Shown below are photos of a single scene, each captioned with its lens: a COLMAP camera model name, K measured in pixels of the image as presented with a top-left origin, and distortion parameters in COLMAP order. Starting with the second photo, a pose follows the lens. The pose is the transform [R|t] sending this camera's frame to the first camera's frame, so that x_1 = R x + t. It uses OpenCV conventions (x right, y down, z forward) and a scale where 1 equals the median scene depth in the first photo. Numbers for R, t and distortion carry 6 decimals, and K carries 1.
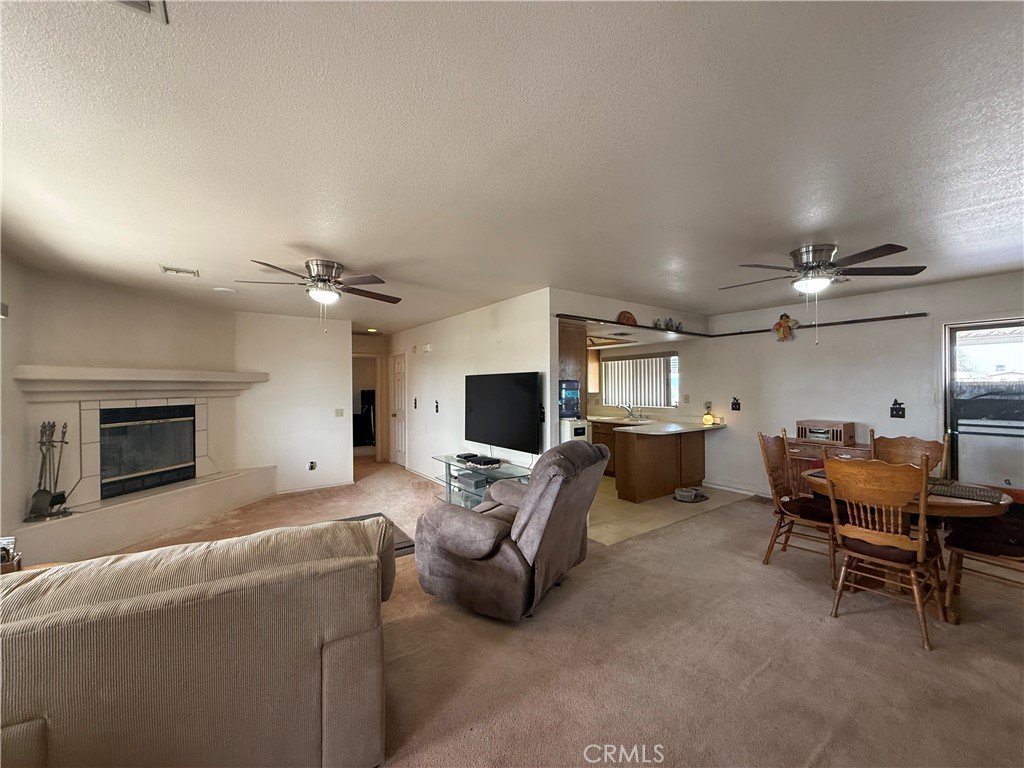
lens RADIAL K [[406.6, 0, 509.5], [0, 406.6, 386.5], [0, 0, 1]] dist [0.002410, 0.000031]
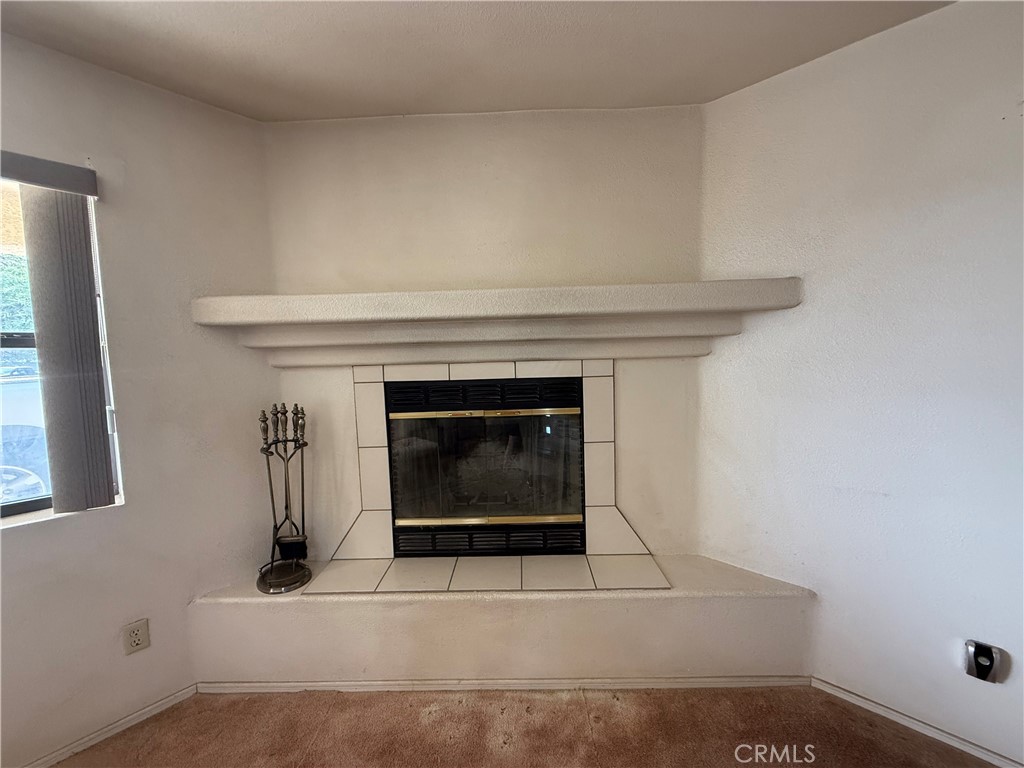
lens RADIAL K [[406.6, 0, 513.8], [0, 406.6, 379.7], [0, 0, 1]] dist [0.002410, 0.000031]
pose [[0.200532, 0.086440, -0.975866, -0.445729], [0.023537, 0.995387, 0.093006, 0.009937], [0.979404, -0.041620, 0.197573, 0.954118]]
